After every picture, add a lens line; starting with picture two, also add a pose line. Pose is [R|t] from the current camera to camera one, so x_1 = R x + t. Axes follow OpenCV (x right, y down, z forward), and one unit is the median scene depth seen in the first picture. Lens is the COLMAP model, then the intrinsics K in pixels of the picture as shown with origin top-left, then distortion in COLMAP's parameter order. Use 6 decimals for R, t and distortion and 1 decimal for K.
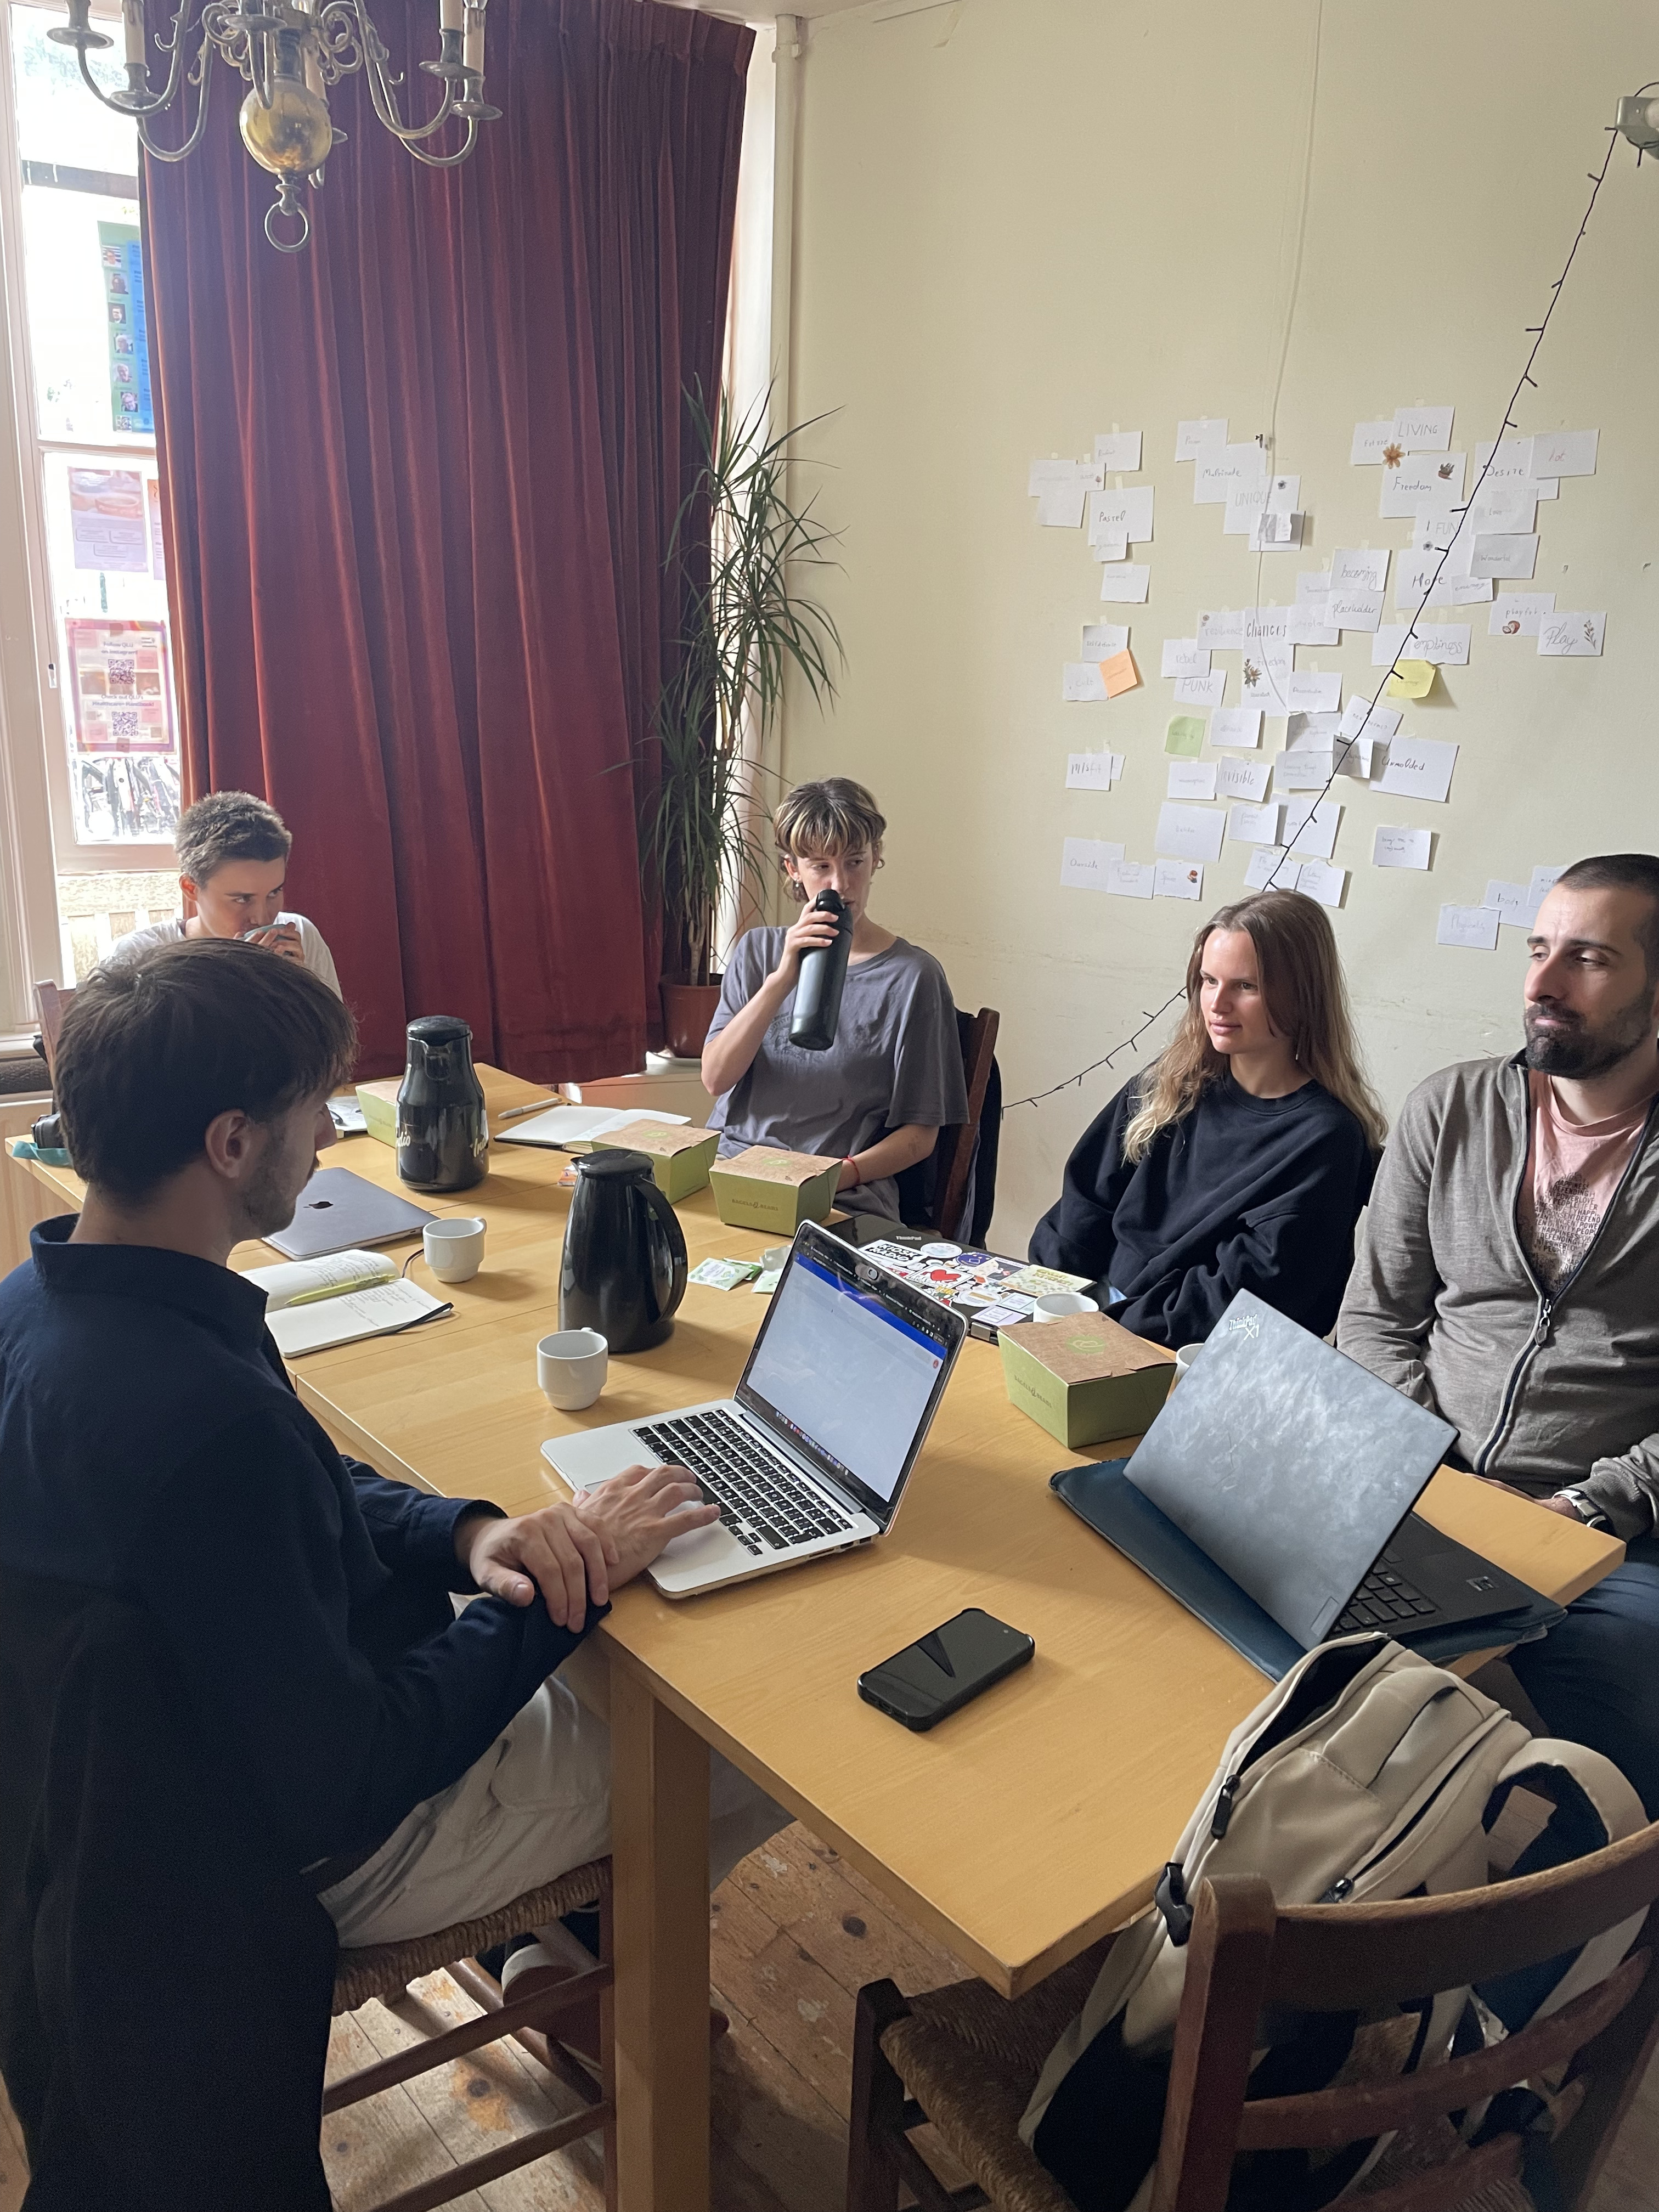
lens RADIAL K [[1666.3, 0, 833.5], [0, 1666.3, 1108.5], [0, 0, 1]] dist [0.009740, -0.014186]
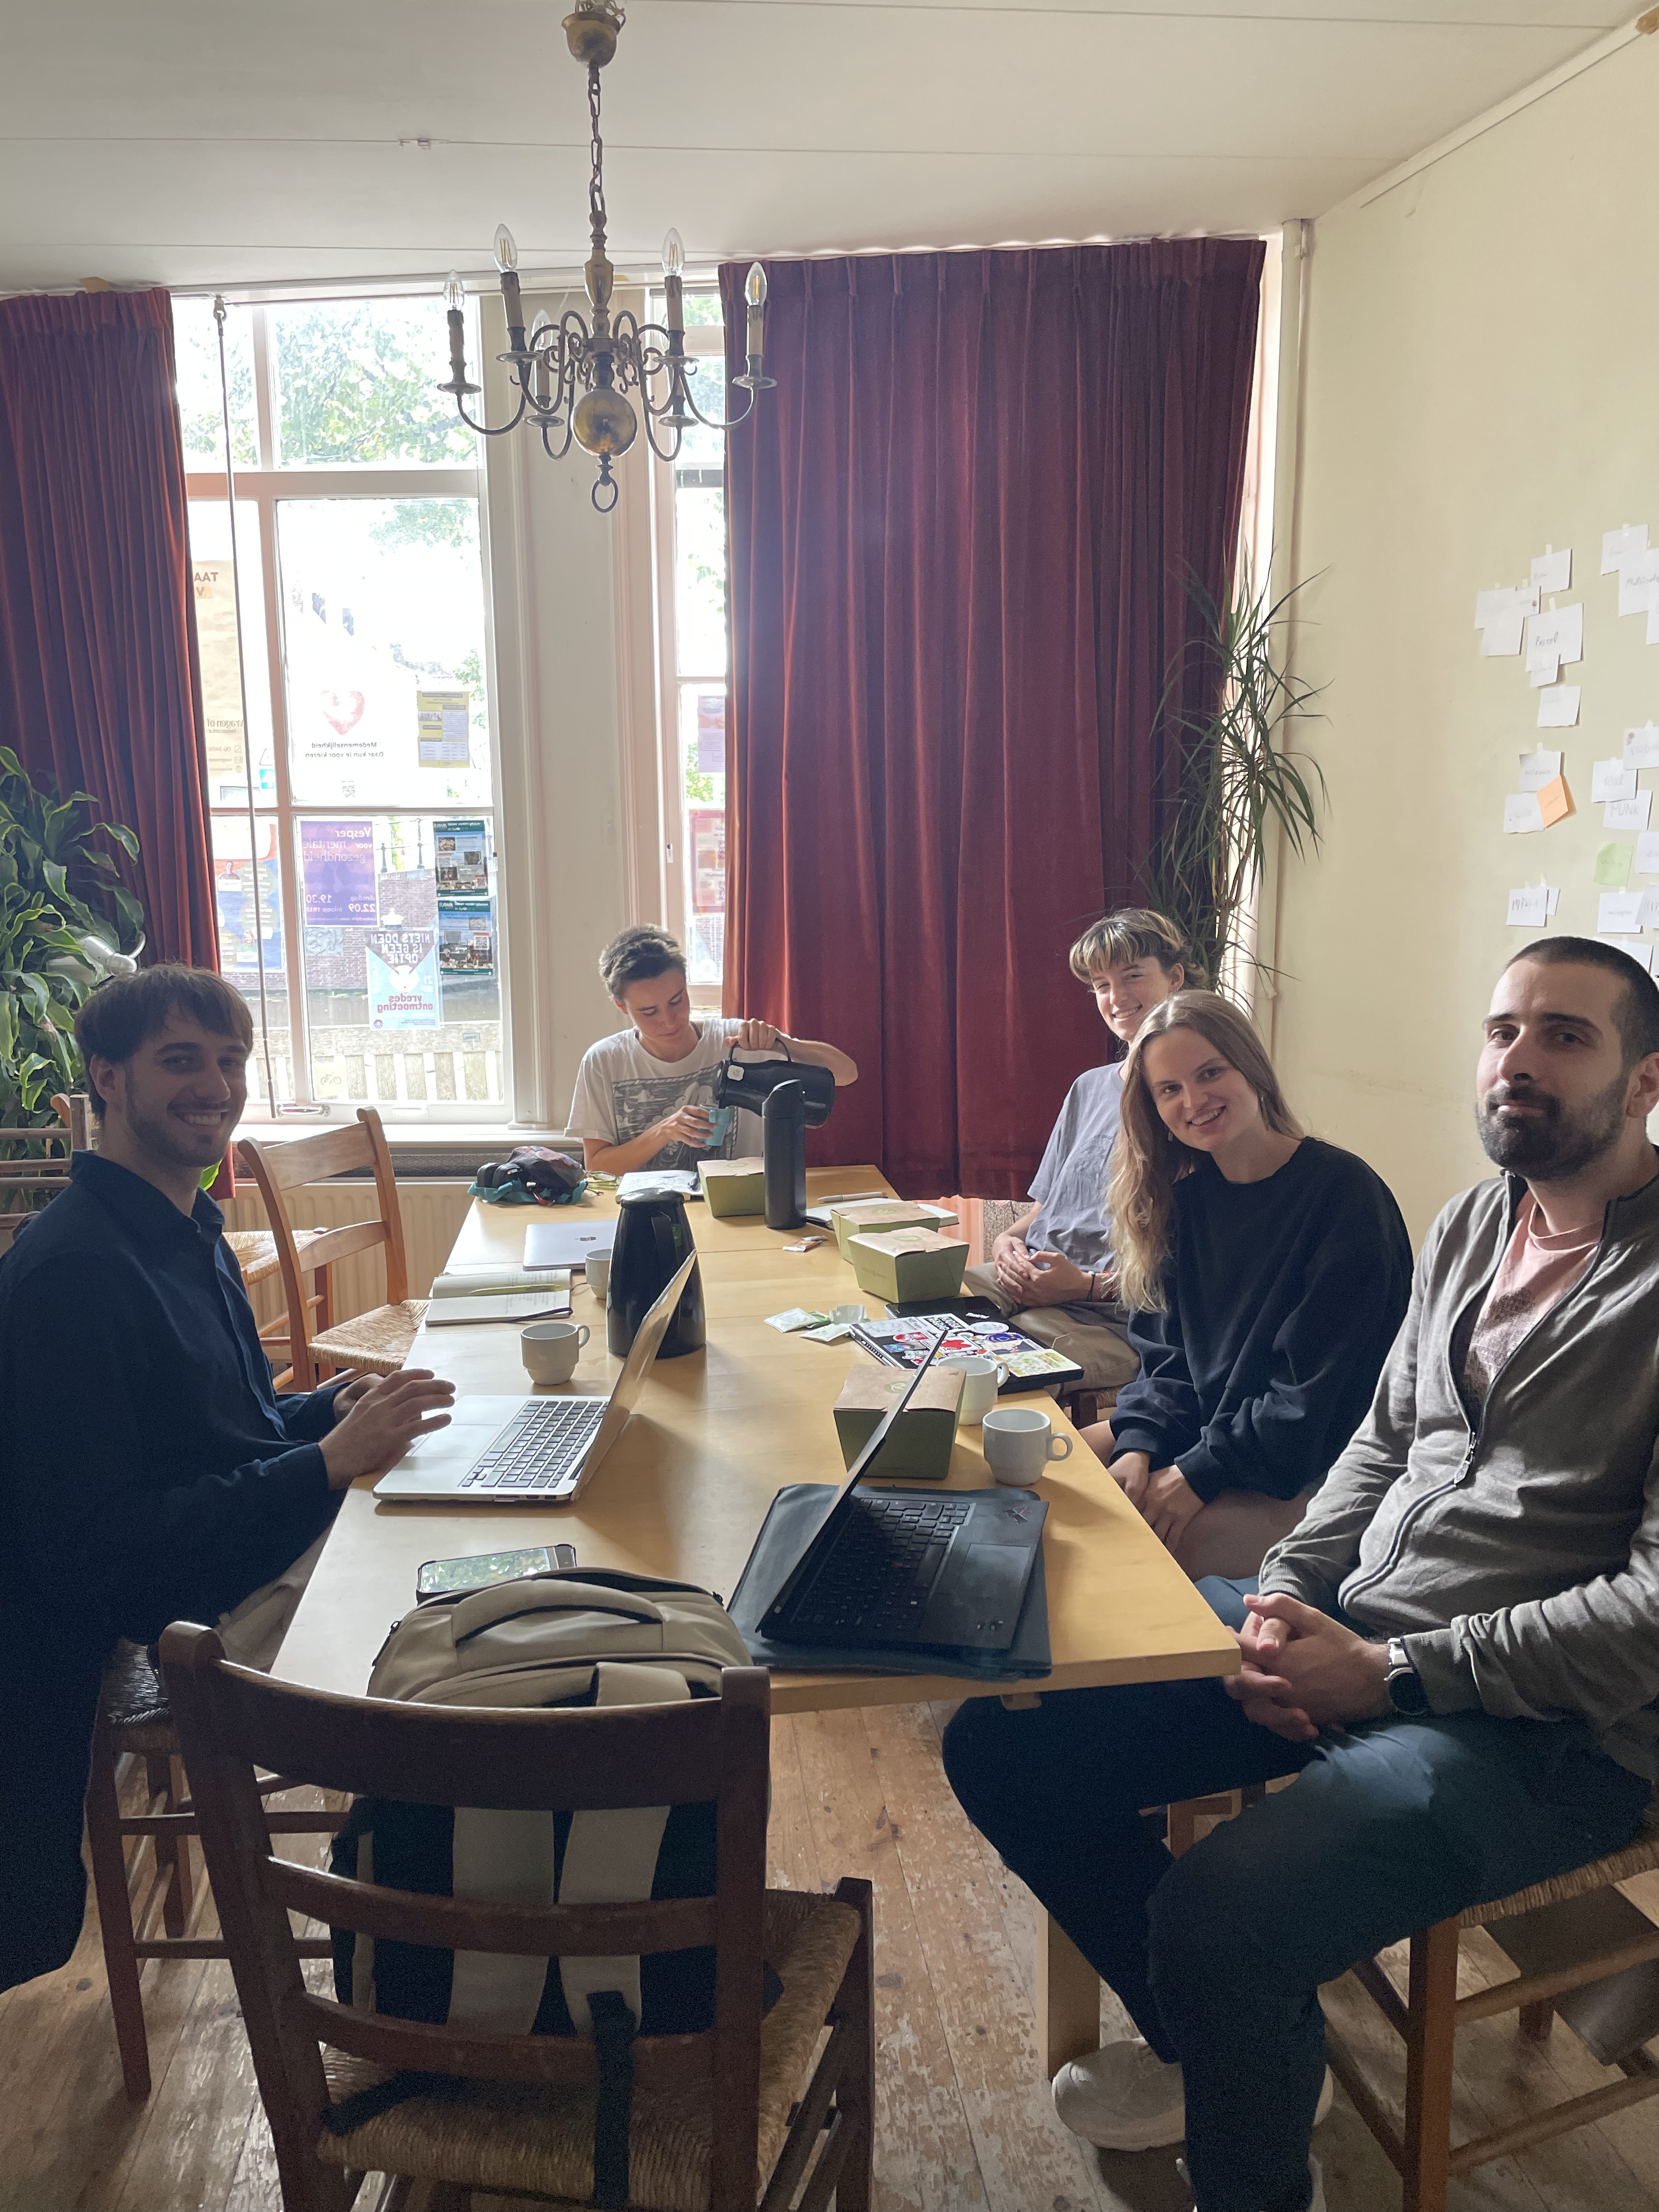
lens RADIAL K [[1666.3, 0, 848.7], [0, 1666.3, 1101.5], [0, 0, 1]] dist [0.009740, -0.014186]
pose [[0.839379, 0.039531, -0.542106, 0.359231], [-0.108264, 0.989527, -0.095475, 0.035509], [0.532655, 0.138830, 0.834868, 0.041350]]
